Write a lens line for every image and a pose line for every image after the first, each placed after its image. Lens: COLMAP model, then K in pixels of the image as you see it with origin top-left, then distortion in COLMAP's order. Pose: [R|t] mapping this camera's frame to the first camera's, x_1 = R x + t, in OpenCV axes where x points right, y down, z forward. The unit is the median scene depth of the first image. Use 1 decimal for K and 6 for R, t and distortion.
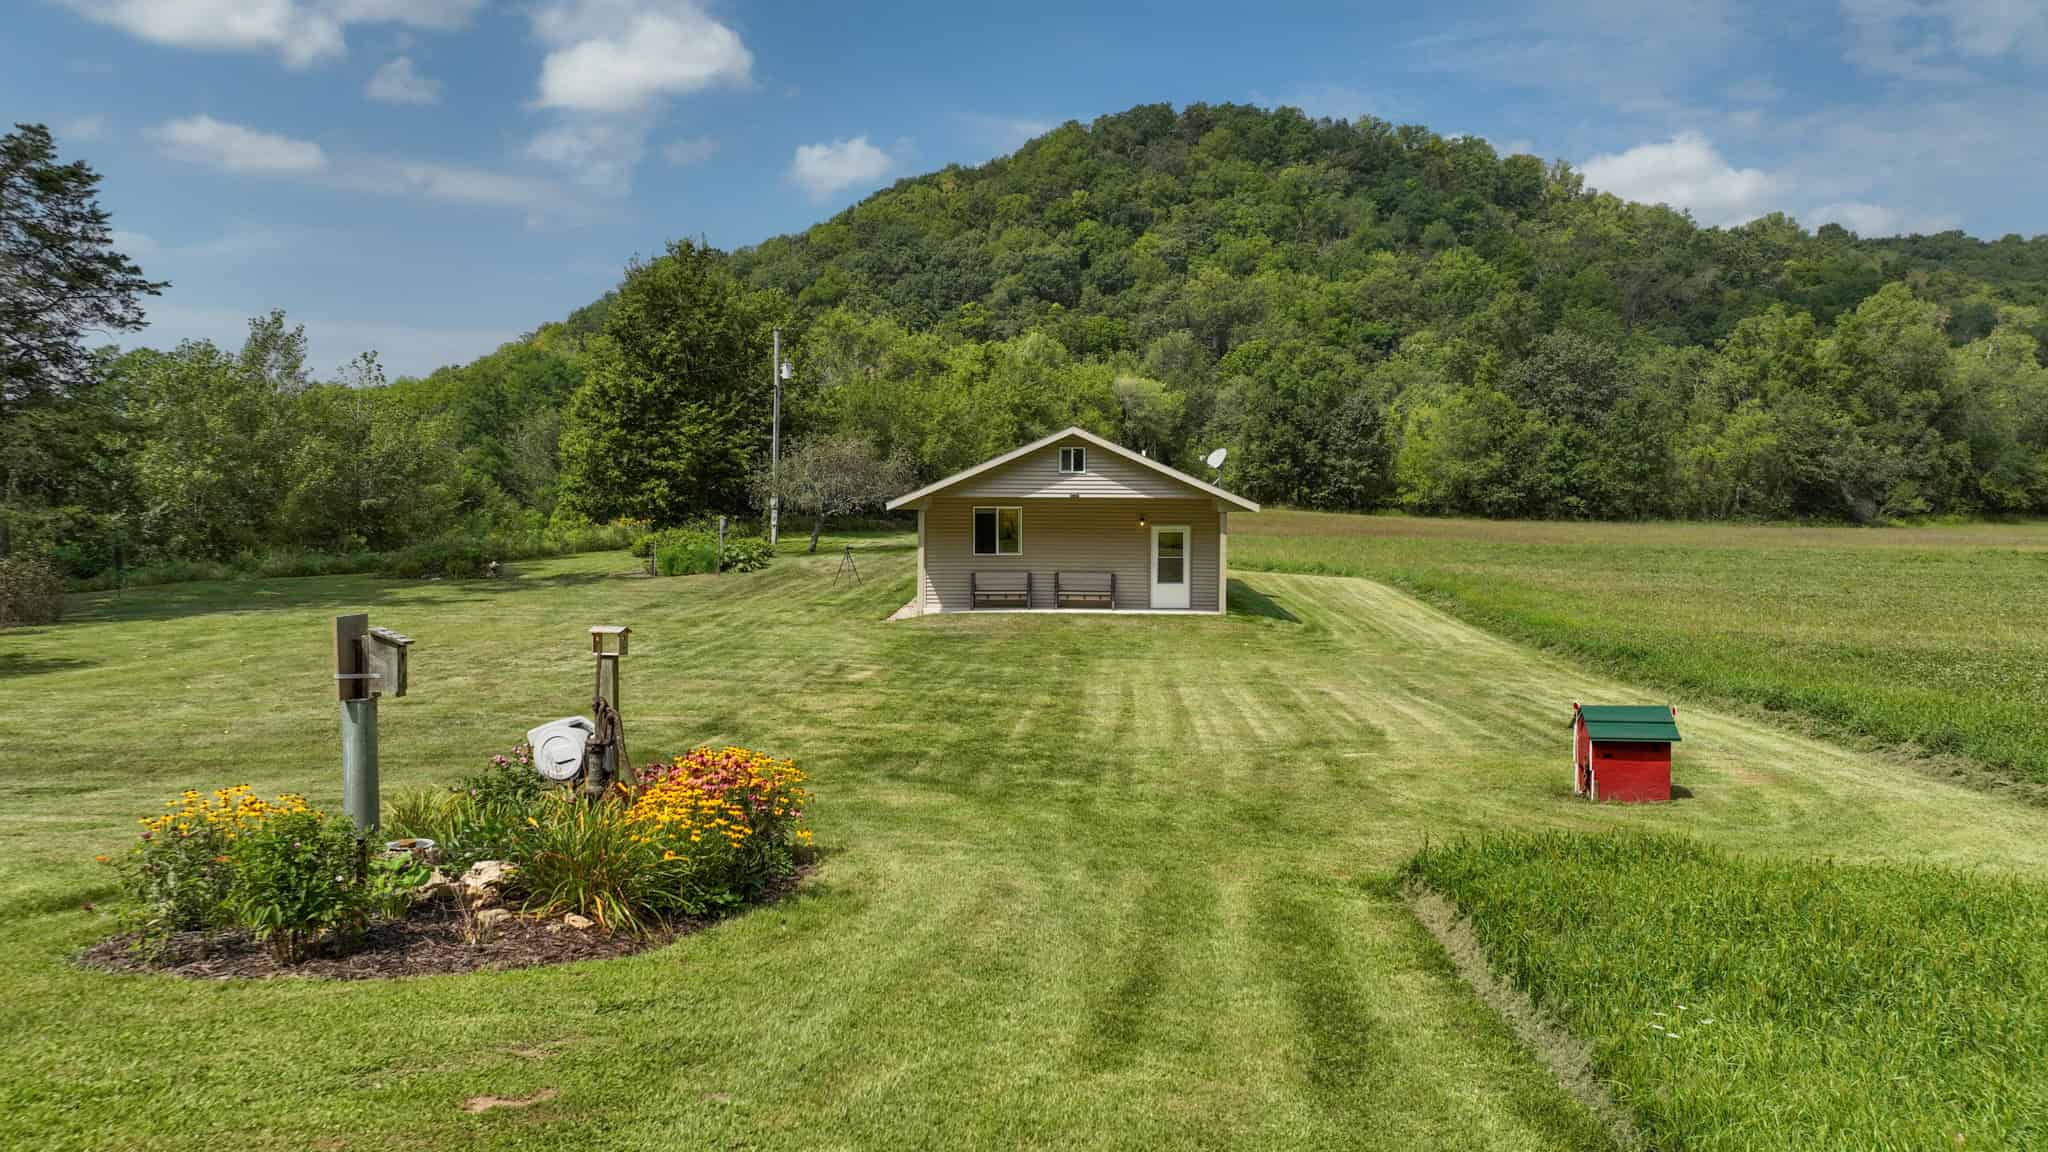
lens RADIAL K [[1441.0, 0, 1024.9], [0, 1441.0, 586.7], [0, 0, 1]] dist [0.000396, 0.018503]
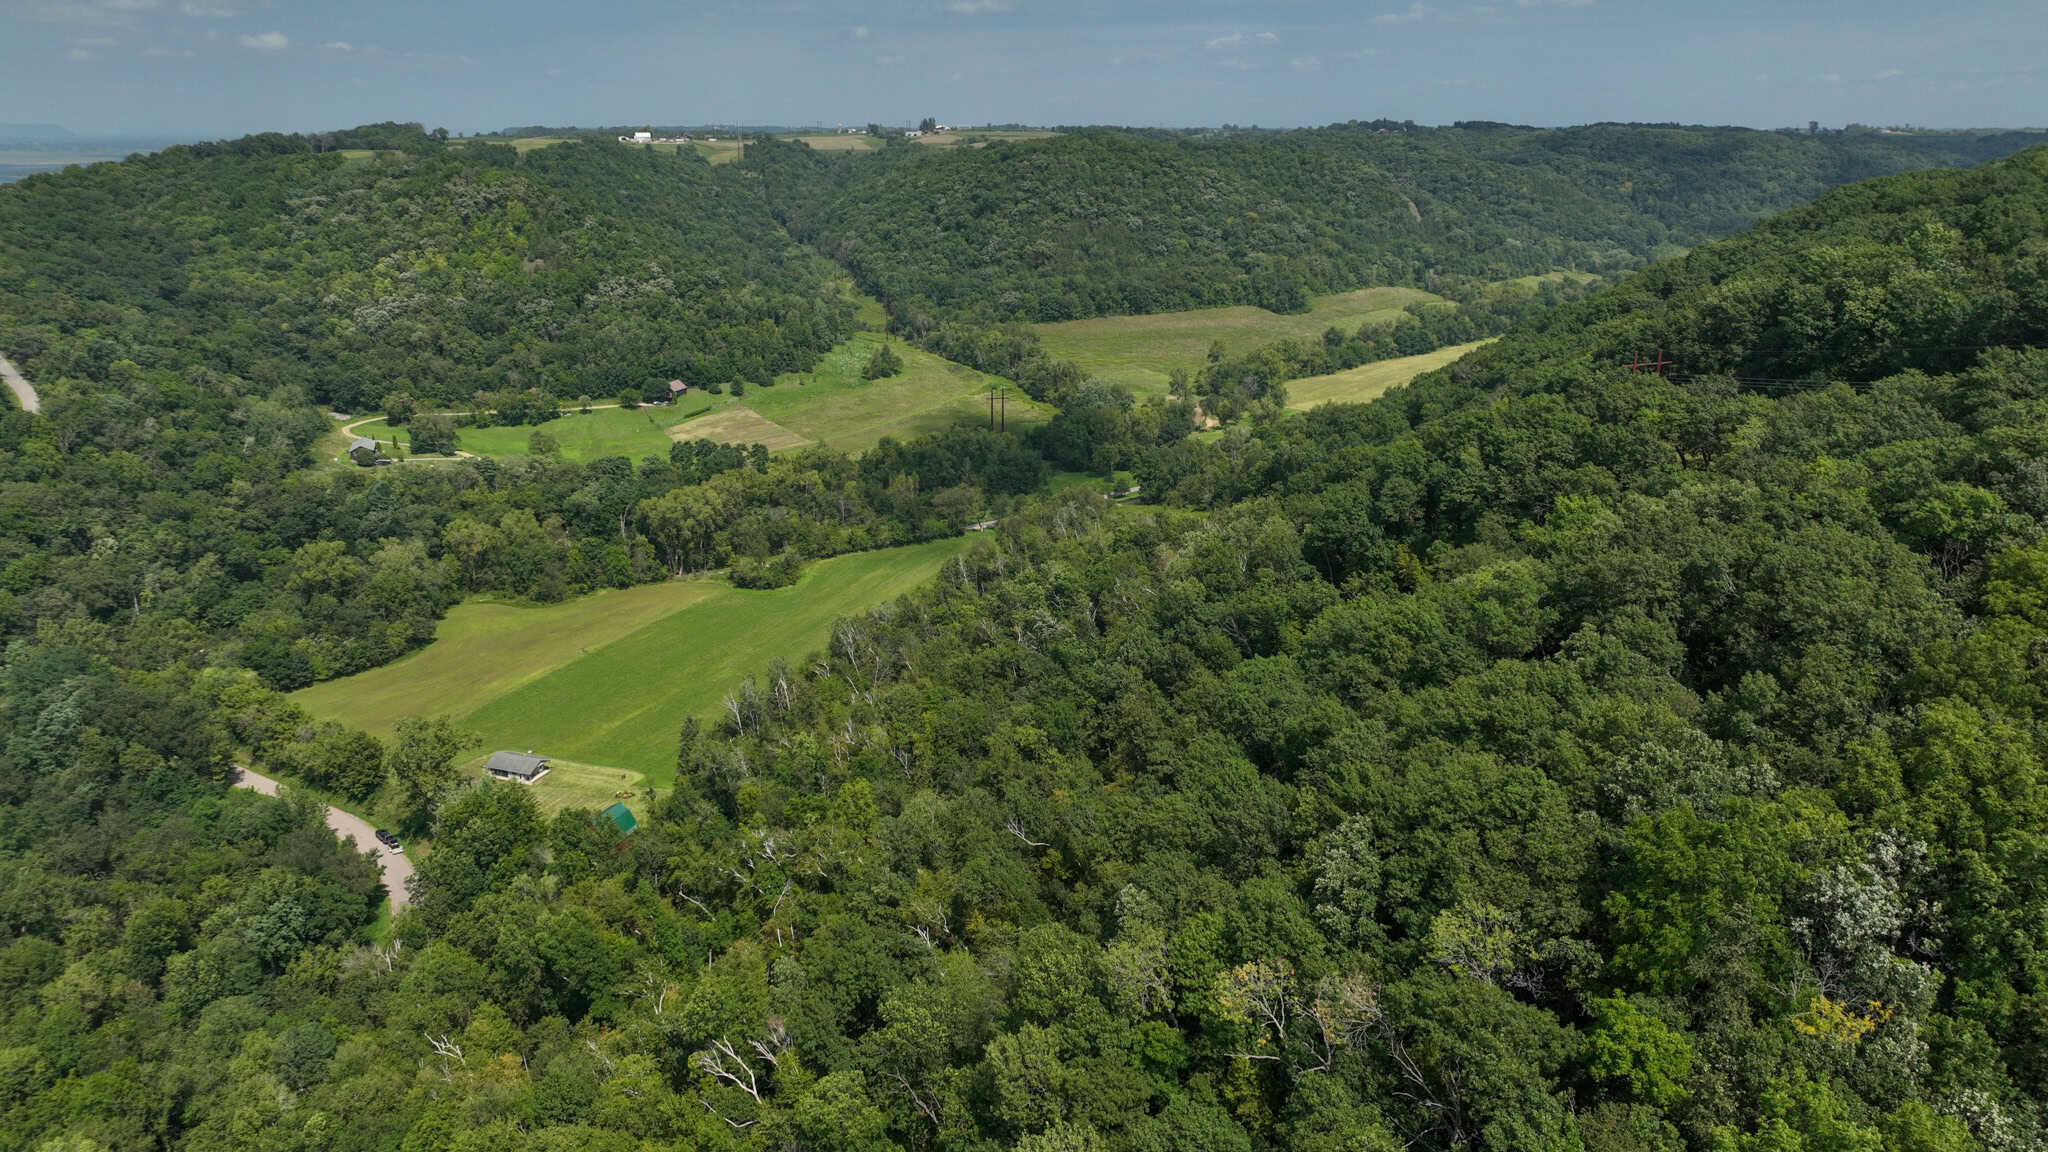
lens RADIAL K [[1441.0, 0, 1024.3], [0, 1441.0, 570.3], [0, 0, 1]] dist [0.000396, 0.018503]
pose [[0.305425, -0.277130, 0.910996, -2.060996], [0.068053, 0.960618, 0.269410, -1.029269], [-0.949781, -0.020288, 0.312256, -1.422795]]
